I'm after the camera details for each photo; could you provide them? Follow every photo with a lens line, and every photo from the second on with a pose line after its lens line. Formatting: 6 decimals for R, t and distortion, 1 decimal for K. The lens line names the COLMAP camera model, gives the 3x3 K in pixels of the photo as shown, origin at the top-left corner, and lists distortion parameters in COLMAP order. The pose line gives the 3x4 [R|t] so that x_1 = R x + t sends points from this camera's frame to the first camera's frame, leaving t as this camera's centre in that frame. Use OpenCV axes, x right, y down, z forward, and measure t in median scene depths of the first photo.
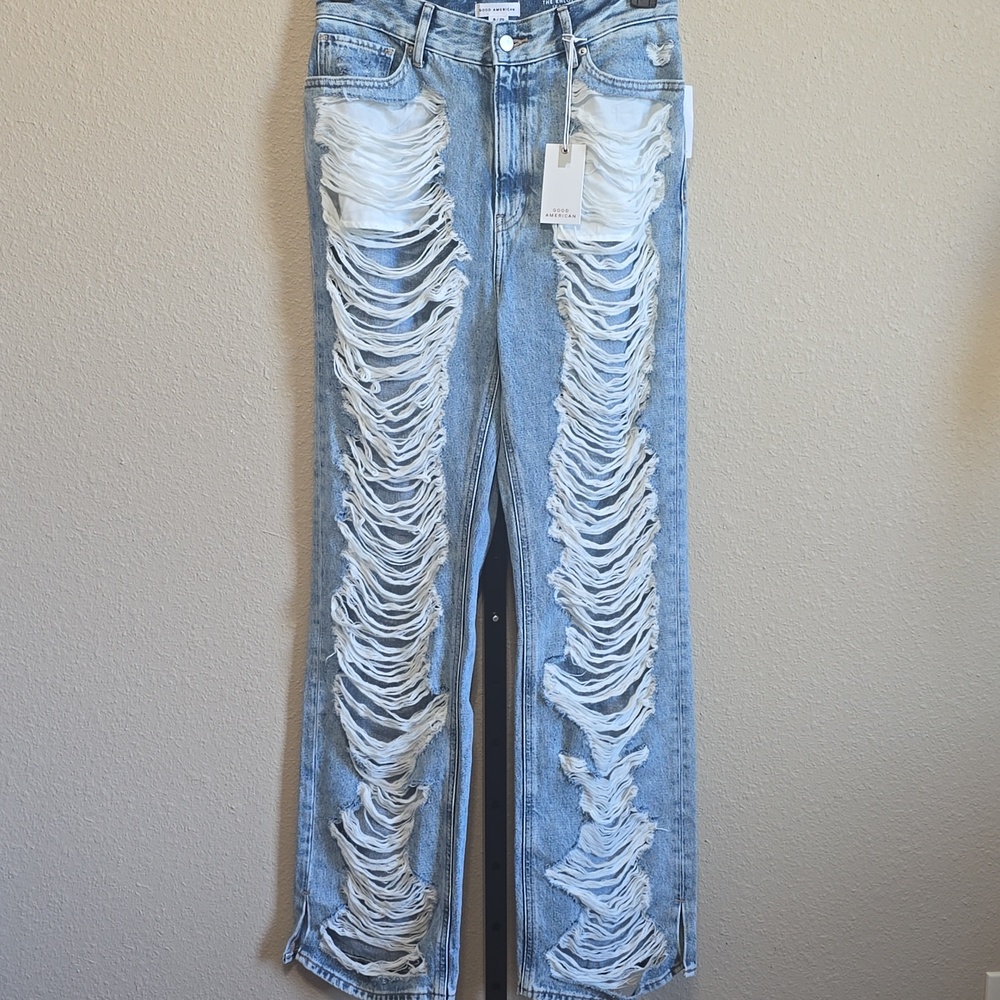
lens RADIAL K [[1486.5, 0, 500.3], [0, 1486.5, 486.3], [0, 0, 1]] dist [0.192014, -0.606717]
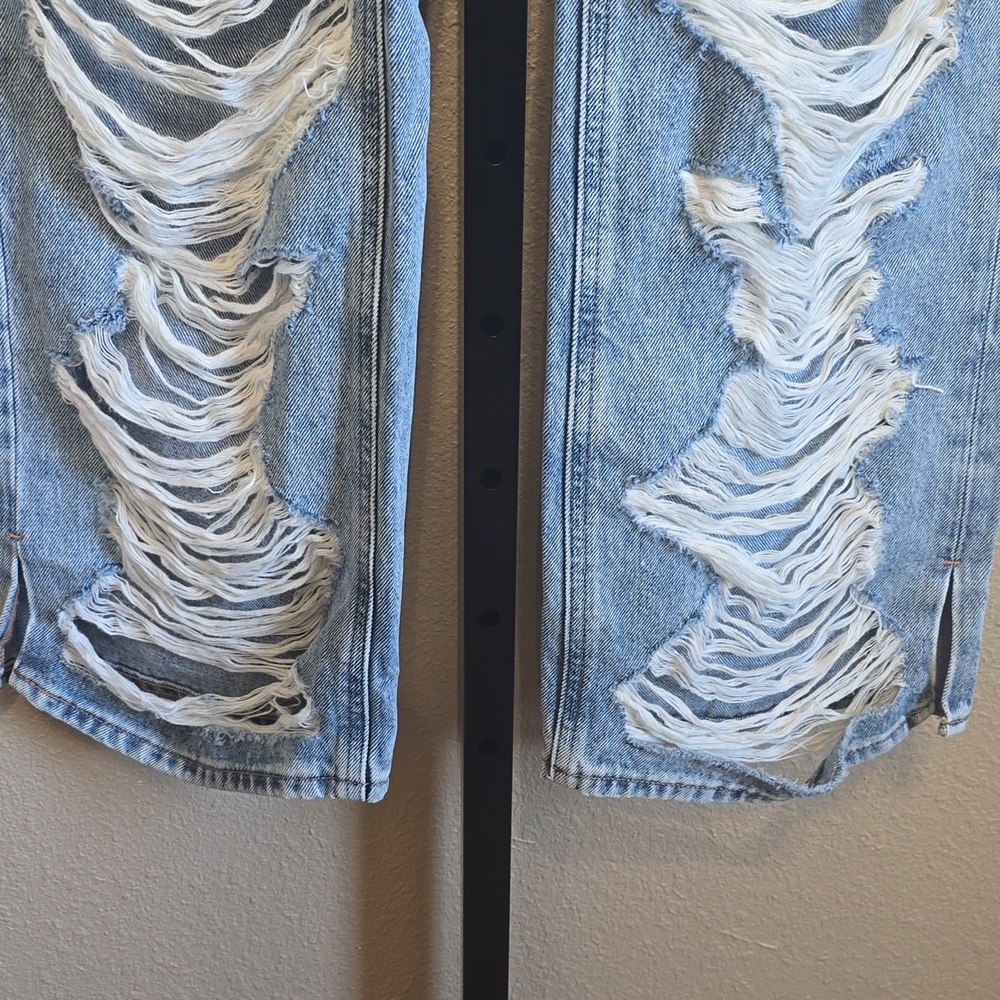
lens RADIAL K [[1486.5, 0, 500.3], [0, 1486.5, 486.3], [0, 0, 1]] dist [0.192014, -0.606717]
pose [[0.999834, 0.006963, 0.016810, -0.007182], [-0.011140, 0.964734, 0.262993, 0.154385], [-0.014386, -0.263136, 0.964651, 0.631070]]
